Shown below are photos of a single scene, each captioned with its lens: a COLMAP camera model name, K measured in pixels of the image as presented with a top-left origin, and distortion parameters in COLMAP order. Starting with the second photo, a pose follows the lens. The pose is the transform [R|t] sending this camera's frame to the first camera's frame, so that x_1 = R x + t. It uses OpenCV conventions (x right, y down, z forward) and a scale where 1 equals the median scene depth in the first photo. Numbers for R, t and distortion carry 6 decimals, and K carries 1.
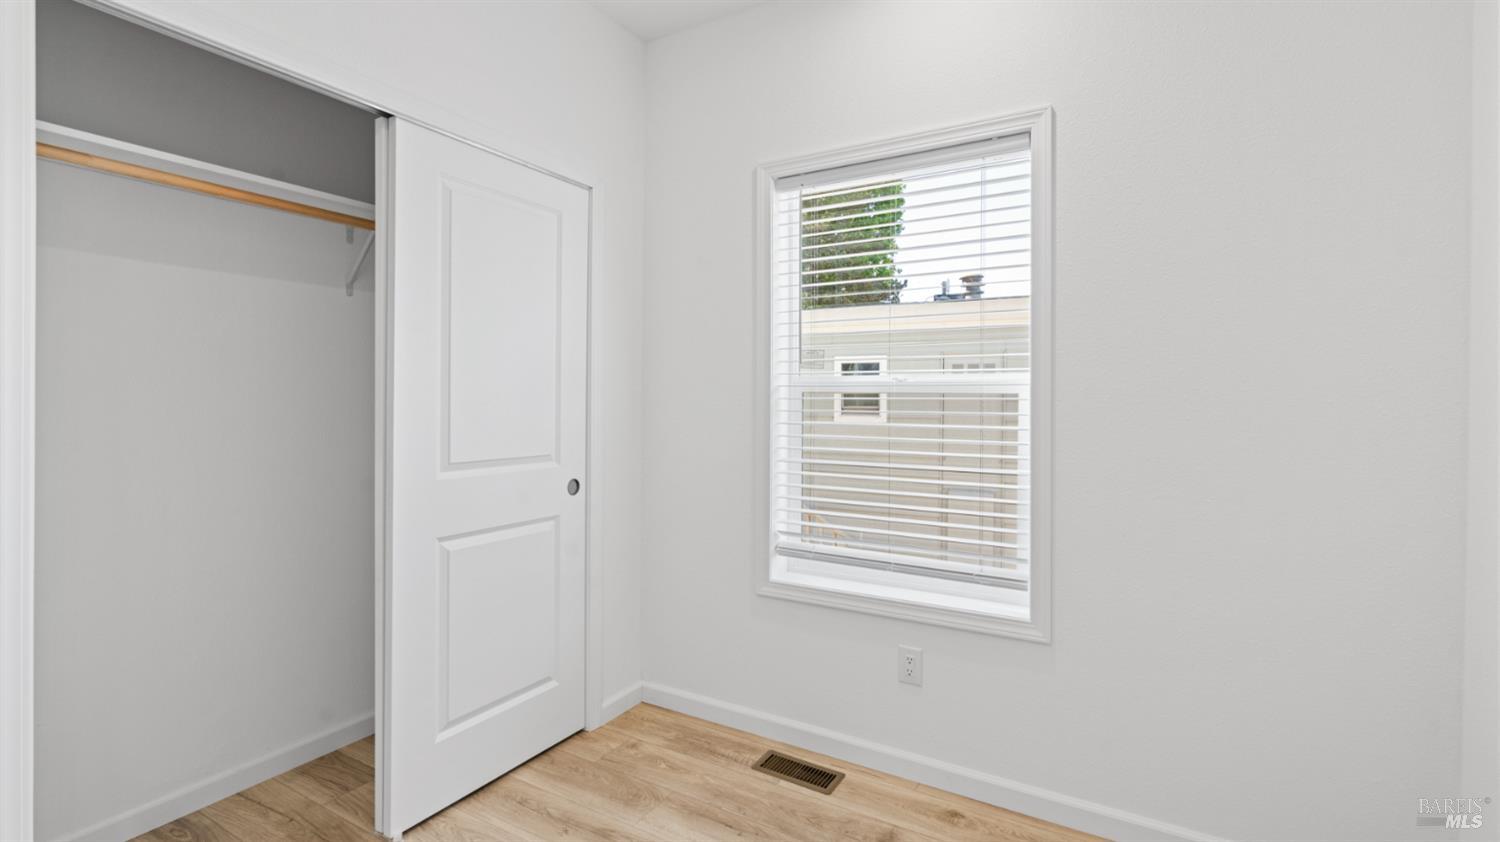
lens RADIAL K [[668.8, 0, 754.1], [0, 668.8, 400.3], [0, 0, 1]] dist [-0.001385, 0.000008]
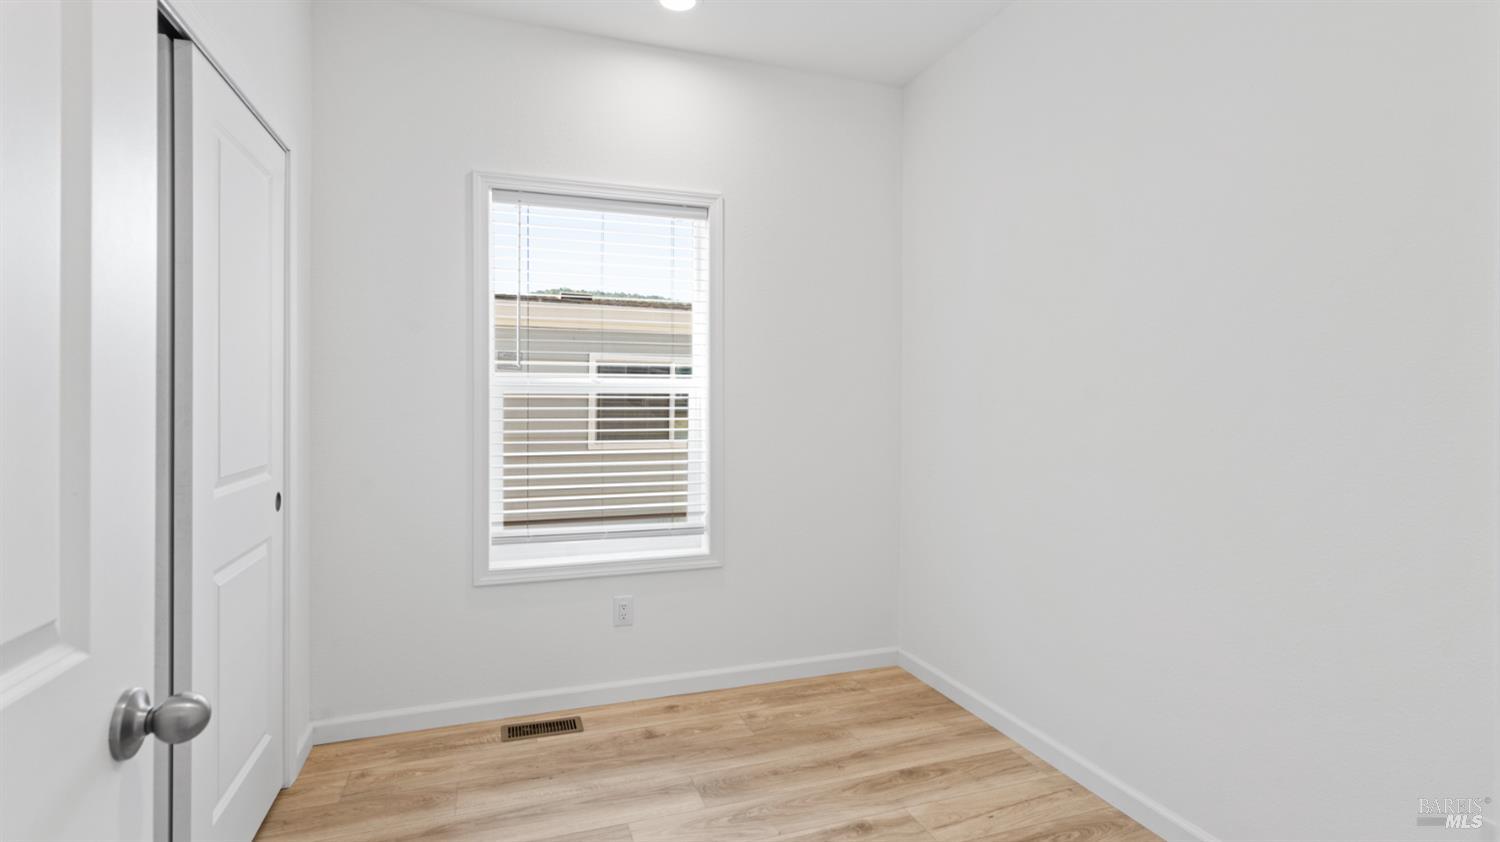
lens RADIAL K [[714.2, 0, 745.7], [0, 714.2, 400.4], [0, 0, 1]] dist [0.000435, 0.000933]
pose [[0.653423, -0.005279, 0.756975, -0.625289], [0.004200, 0.999986, 0.003349, 0.000168], [-0.756981, 0.000991, 0.653436, -0.044614]]
